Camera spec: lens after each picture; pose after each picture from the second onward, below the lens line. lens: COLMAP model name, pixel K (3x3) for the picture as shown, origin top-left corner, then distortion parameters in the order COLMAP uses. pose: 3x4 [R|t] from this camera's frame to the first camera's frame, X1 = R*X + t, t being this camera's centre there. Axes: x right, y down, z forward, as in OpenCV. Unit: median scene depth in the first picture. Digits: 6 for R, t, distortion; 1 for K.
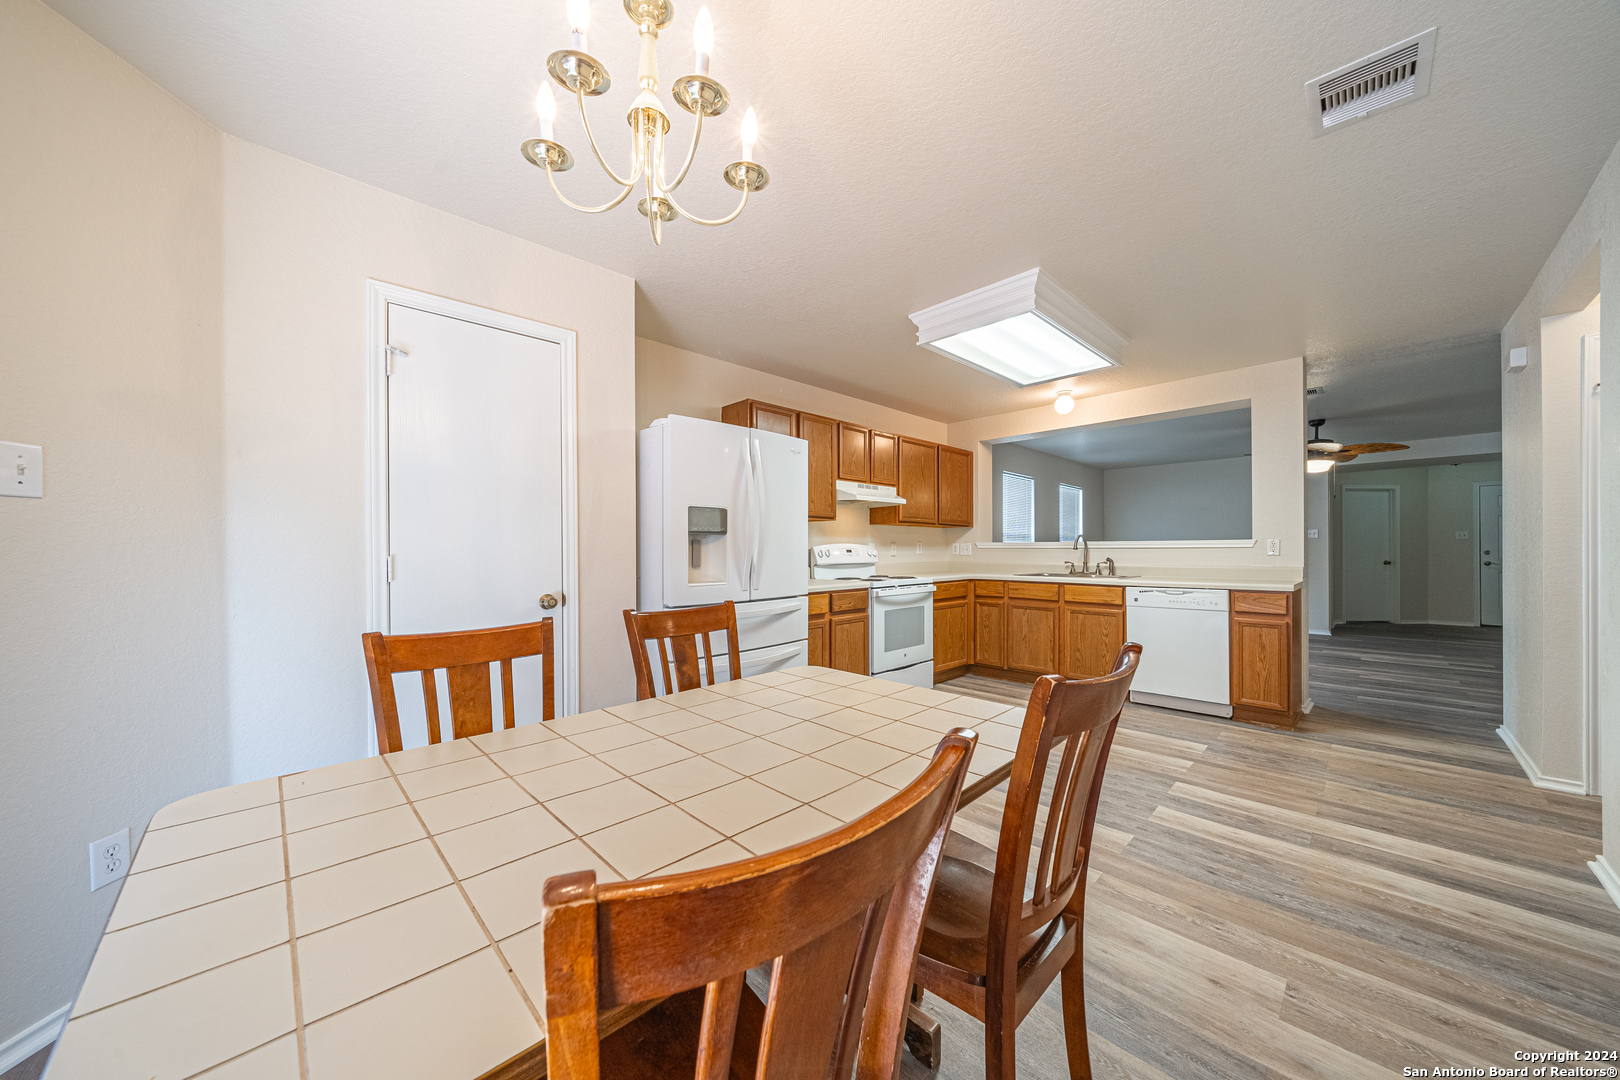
lens RADIAL K [[550.5, 0, 808.3], [0, 550.5, 549.8], [0, 0, 1]] dist [-0.003070, 0.000103]
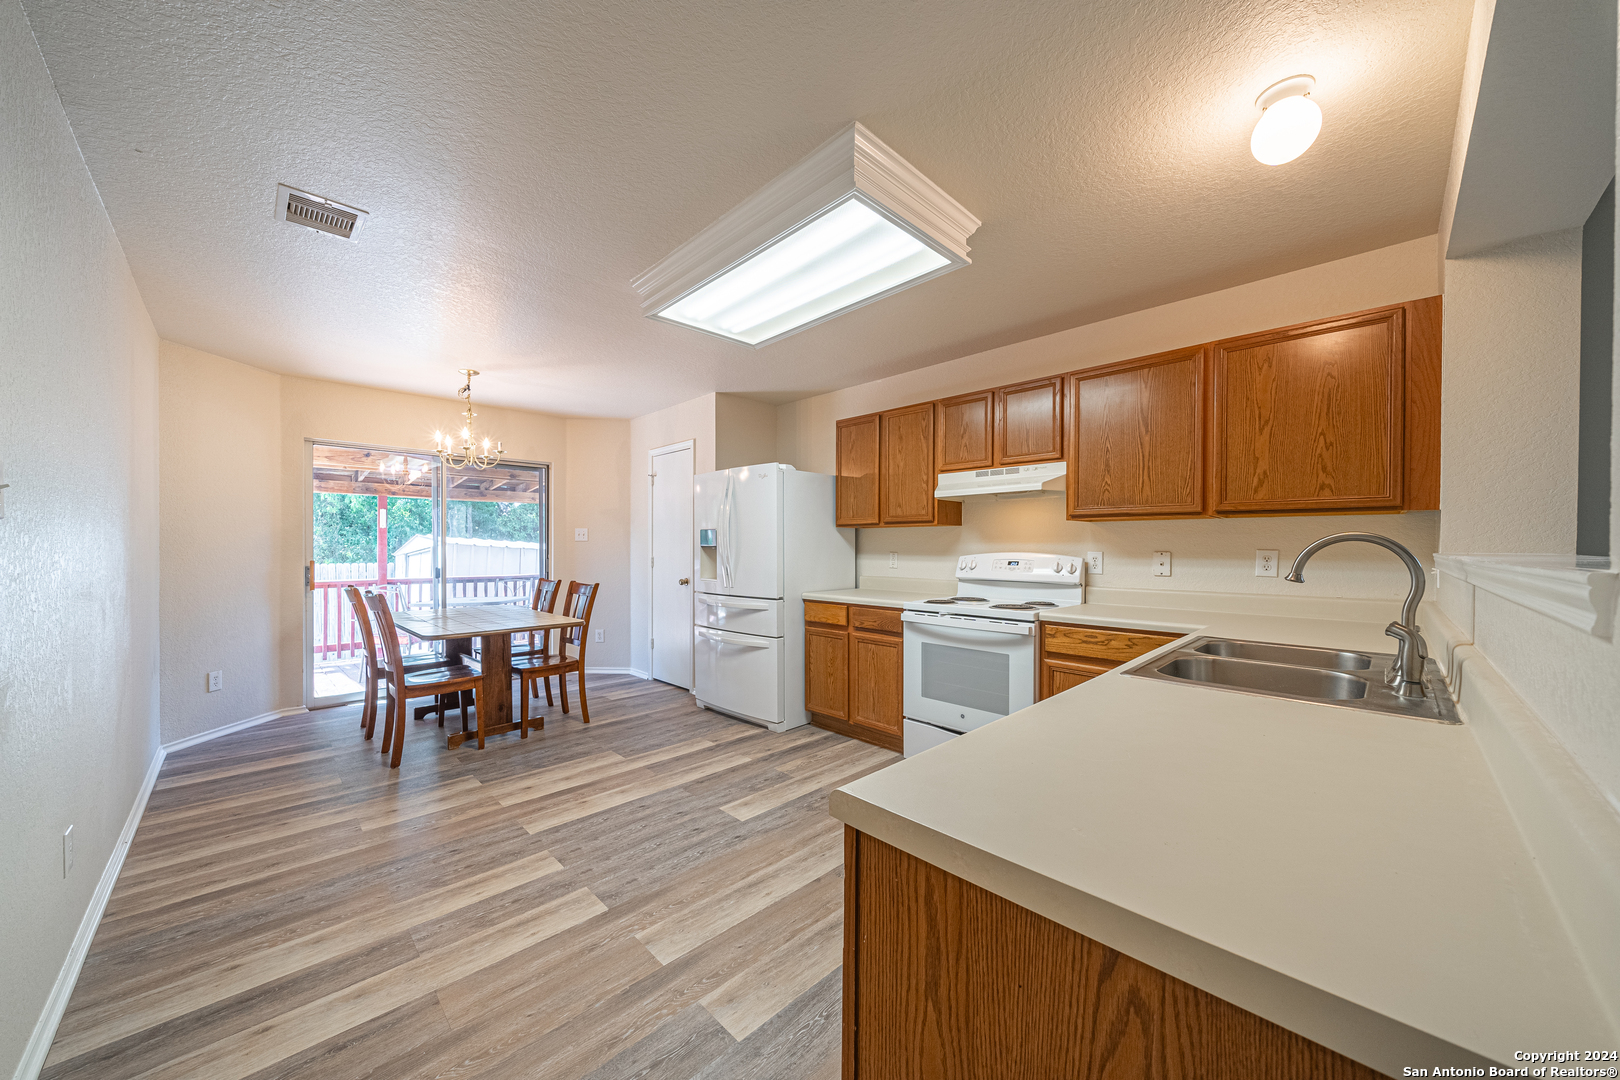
lens RADIAL K [[566.7, 0, 803.9], [0, 566.7, 553.5], [0, 0, 1]] dist [-0.006585, 0.000017]
pose [[0.008688, 0.014305, -0.999860, 1.000456], [-0.004047, 0.999890, 0.014270, -0.024657], [0.999954, 0.003922, 0.008745, 0.901563]]
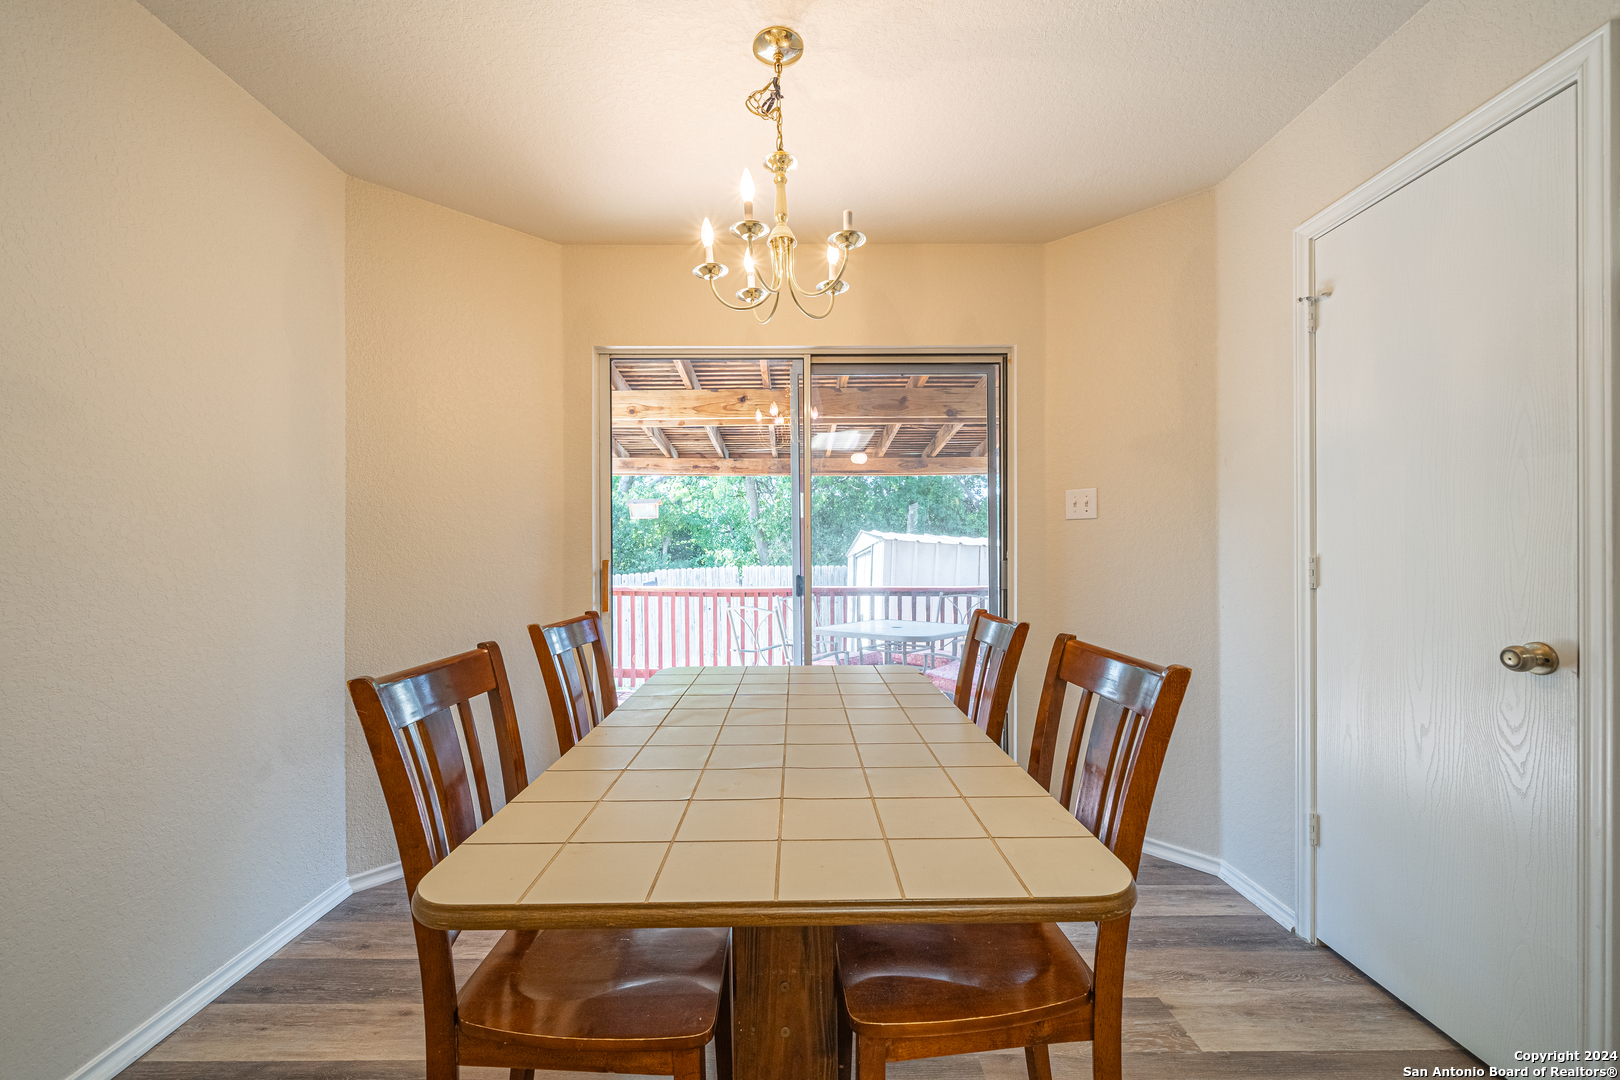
lens RADIAL K [[620.8, 0, 806.5], [0, 620.8, 548.7], [0, 0, 1]] dist [-0.000266, -0.000089]
pose [[-0.689161, 0.003056, -0.724602, 0.218151], [0.004886, 0.999988, -0.000430, -0.001770], [0.724592, -0.003837, -0.689168, 0.584398]]
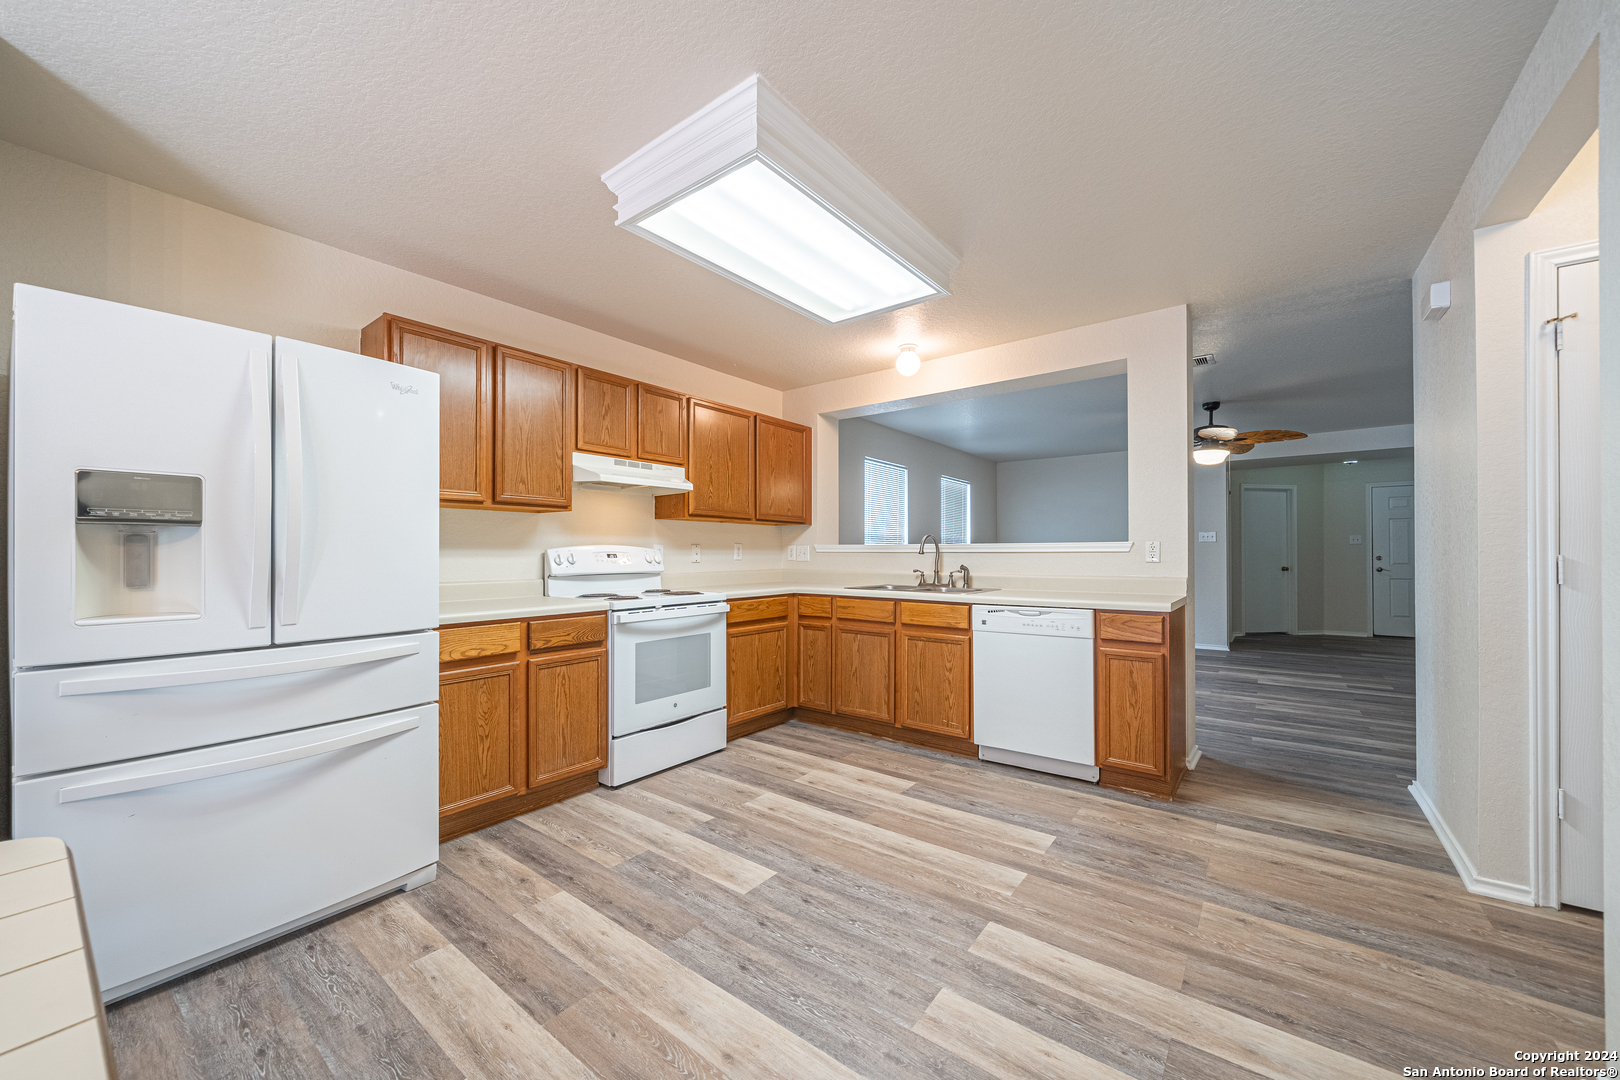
lens RADIAL K [[603.9, 0, 805.2], [0, 603.9, 550.1], [0, 0, 1]] dist [0.000283, -0.000170]
pose [[0.990182, 0.002738, 0.139756, 0.263106], [-0.001917, 0.999980, -0.006009, -0.001145], [-0.139769, 0.005682, 0.990168, 0.246639]]
